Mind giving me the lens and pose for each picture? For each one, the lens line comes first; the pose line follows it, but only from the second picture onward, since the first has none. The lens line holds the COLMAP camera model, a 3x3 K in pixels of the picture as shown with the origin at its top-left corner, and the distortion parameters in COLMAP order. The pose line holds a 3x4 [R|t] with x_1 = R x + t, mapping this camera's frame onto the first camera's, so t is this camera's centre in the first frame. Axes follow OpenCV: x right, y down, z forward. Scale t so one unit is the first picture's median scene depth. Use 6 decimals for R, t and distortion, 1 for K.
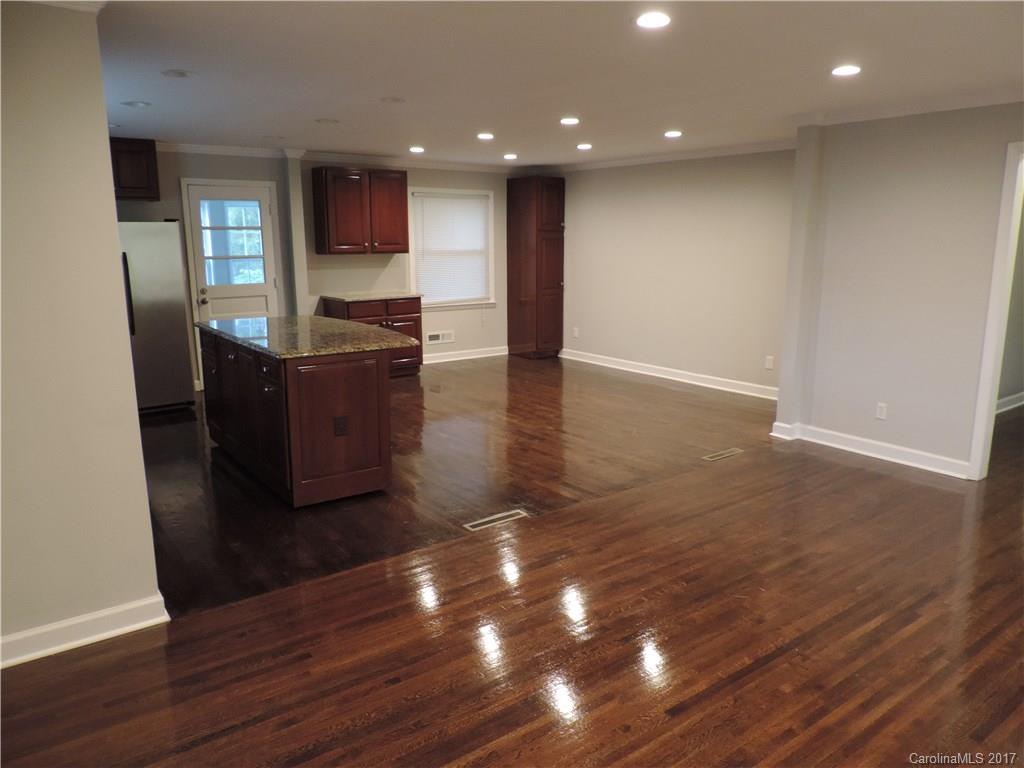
lens RADIAL K [[739.1, 0, 516.6], [0, 739.1, 386.1], [0, 0, 1]] dist [-0.014190, 0.005998]
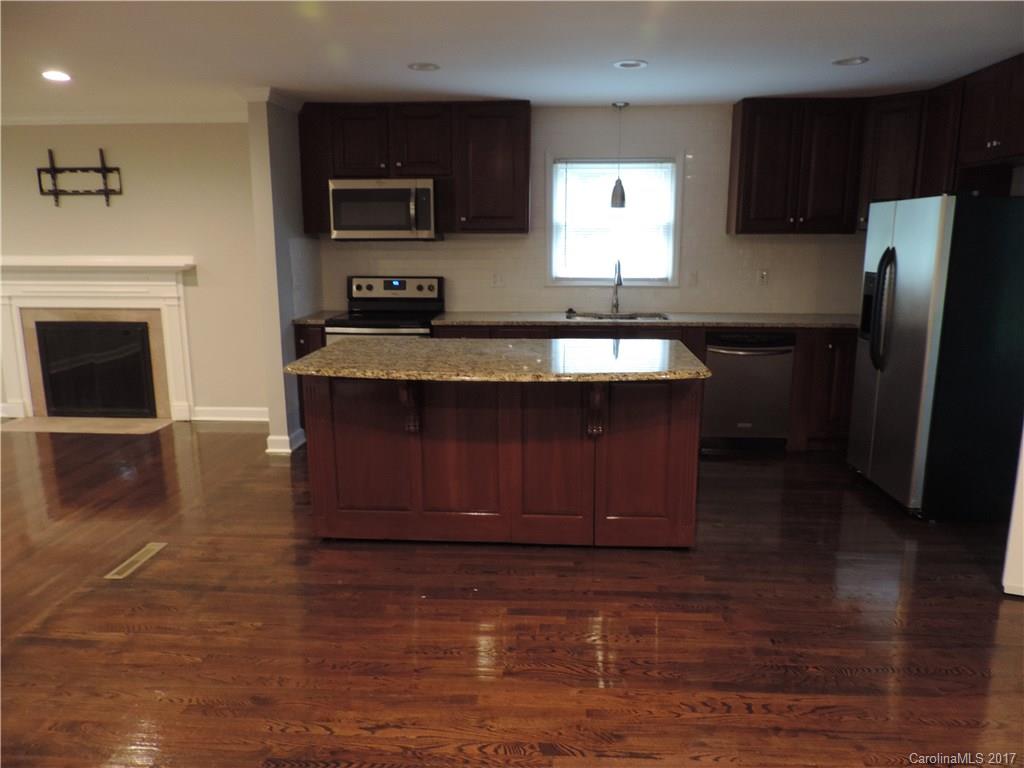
lens RADIAL K [[731.0, 0, 512.0], [0, 731.0, 384.0], [0, 0, 1]] dist [-0.017622, 0.006875]
pose [[-0.653692, 0.154068, -0.740912, 0.151096], [-0.151476, 0.932604, 0.327573, -0.187234], [0.741446, 0.326362, -0.586298, 0.954356]]
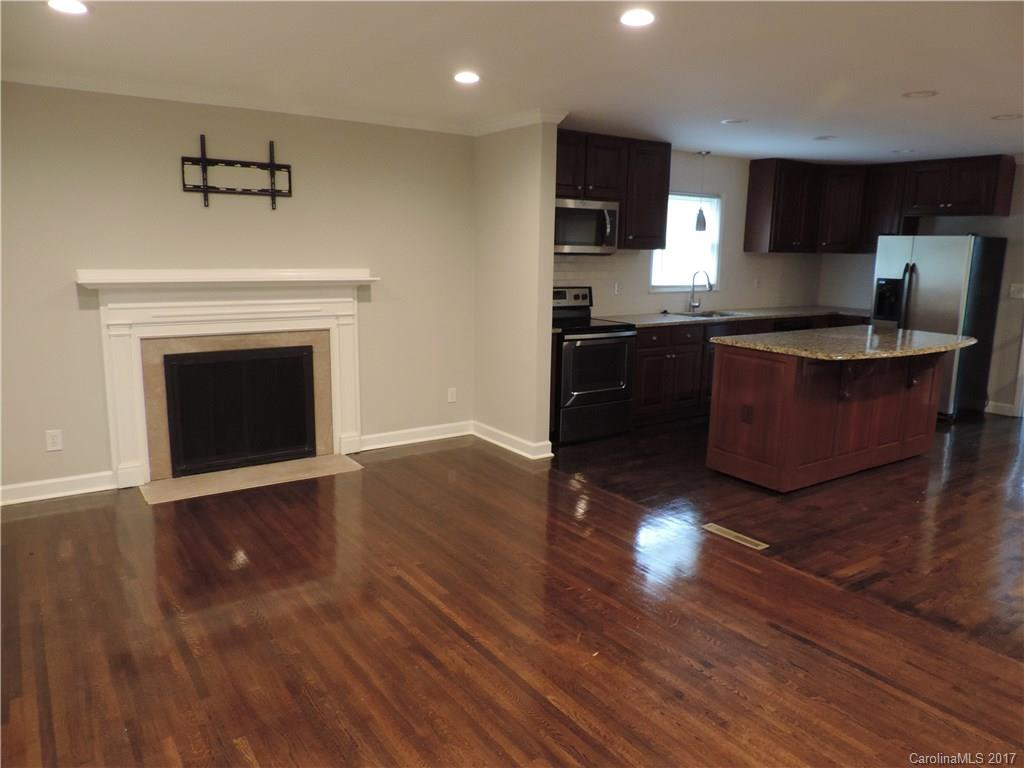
lens RADIAL K [[738.1, 0, 512.0], [0, 738.1, 384.0], [0, 0, 1]] dist [-0.014496, -0.003208]
pose [[-0.039346, 0.184091, -0.982121, 0.487738], [-0.219844, 0.957204, 0.188228, -0.068656], [0.974741, 0.223319, 0.002809, 0.369244]]
